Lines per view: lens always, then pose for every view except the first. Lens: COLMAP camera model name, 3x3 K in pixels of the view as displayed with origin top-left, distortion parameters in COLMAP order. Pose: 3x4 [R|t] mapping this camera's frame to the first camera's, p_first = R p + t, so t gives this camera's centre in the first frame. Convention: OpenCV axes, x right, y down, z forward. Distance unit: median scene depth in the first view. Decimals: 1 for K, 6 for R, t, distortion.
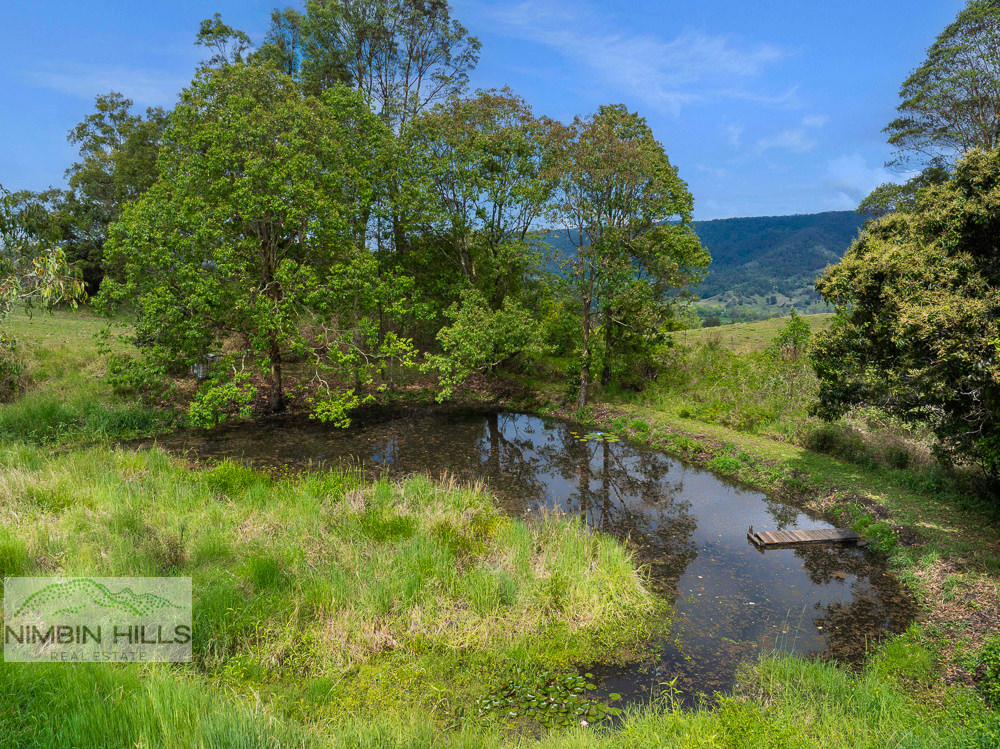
lens RADIAL K [[703.0, 0, 500.4], [0, 703.0, 369.7], [0, 0, 1]] dist [-0.034979, -0.002127]
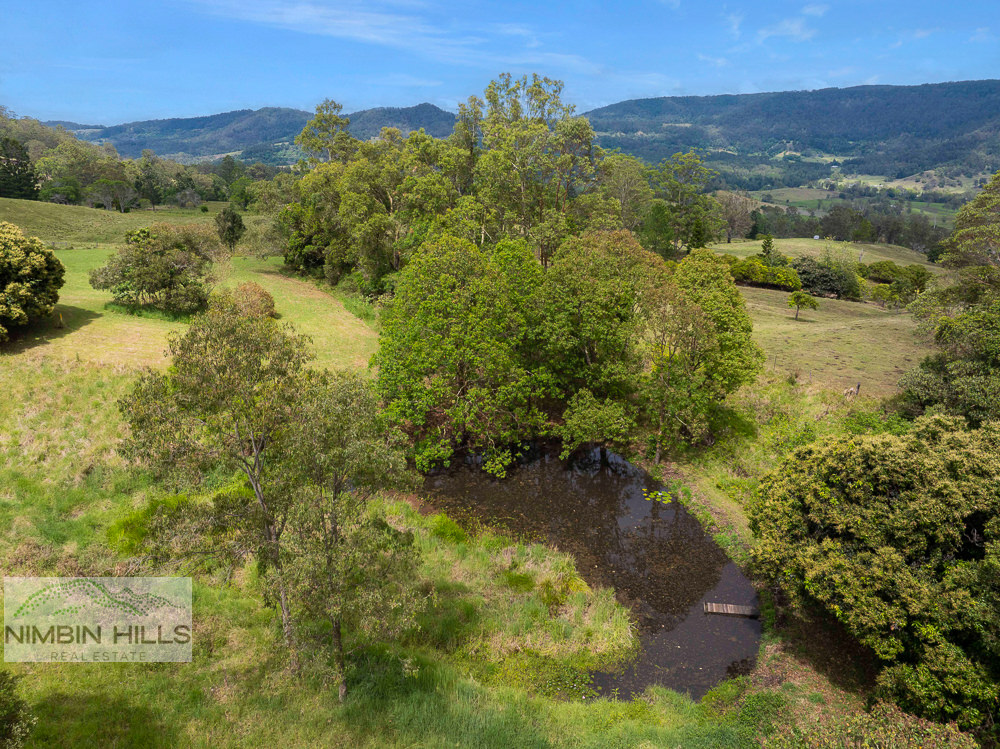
lens RADIAL K [[703.0, 0, 500.4], [0, 703.0, 369.7], [0, 0, 1]] dist [-0.034979, -0.002127]
pose [[0.974641, 0.078959, -0.209381, 0.178347], [-0.040551, 0.982508, 0.181753, -0.816570], [0.220069, -0.168653, 0.960794, -0.979557]]
